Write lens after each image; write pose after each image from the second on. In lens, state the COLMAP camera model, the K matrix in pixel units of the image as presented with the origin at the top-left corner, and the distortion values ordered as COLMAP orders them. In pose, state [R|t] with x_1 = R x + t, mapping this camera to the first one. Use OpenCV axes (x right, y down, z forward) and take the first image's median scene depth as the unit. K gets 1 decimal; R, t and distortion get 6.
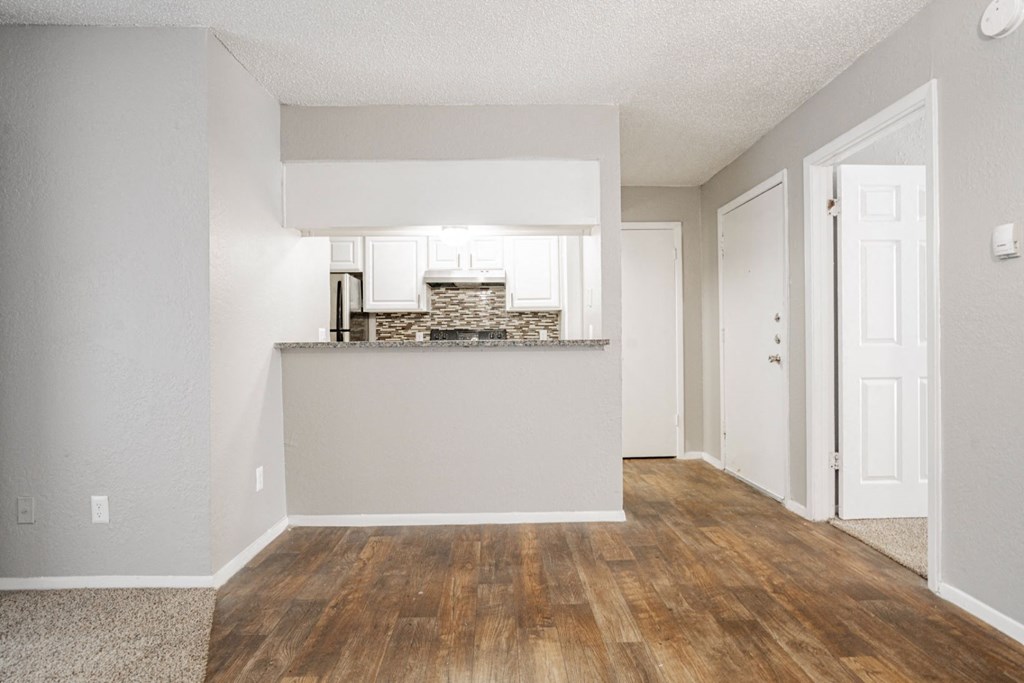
lens RADIAL K [[538.8, 0, 511.2], [0, 538.8, 350.4], [0, 0, 1]] dist [0.053332, 0.000510]
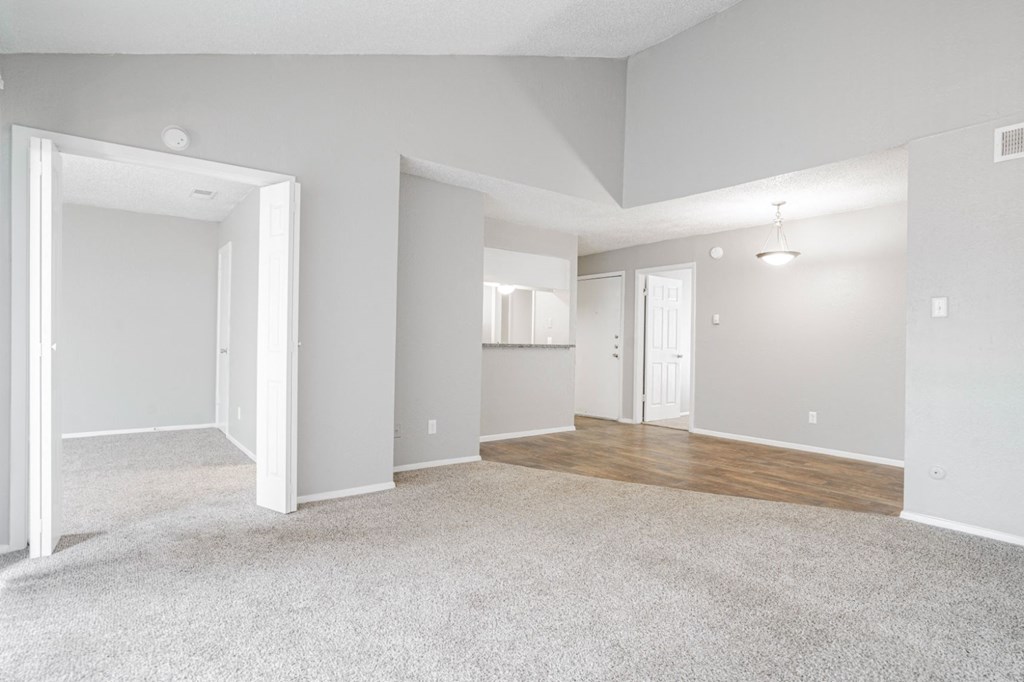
lens RADIAL K [[529.2, 0, 512.1], [0, 529.2, 339.7], [0, 0, 1]] dist [-0.042110, 0.023203]
pose [[0.810332, 0.027773, 0.585313, -1.190514], [-0.016433, 0.999560, -0.024678, 0.013315], [-0.585741, 0.010379, 0.810432, -0.502829]]
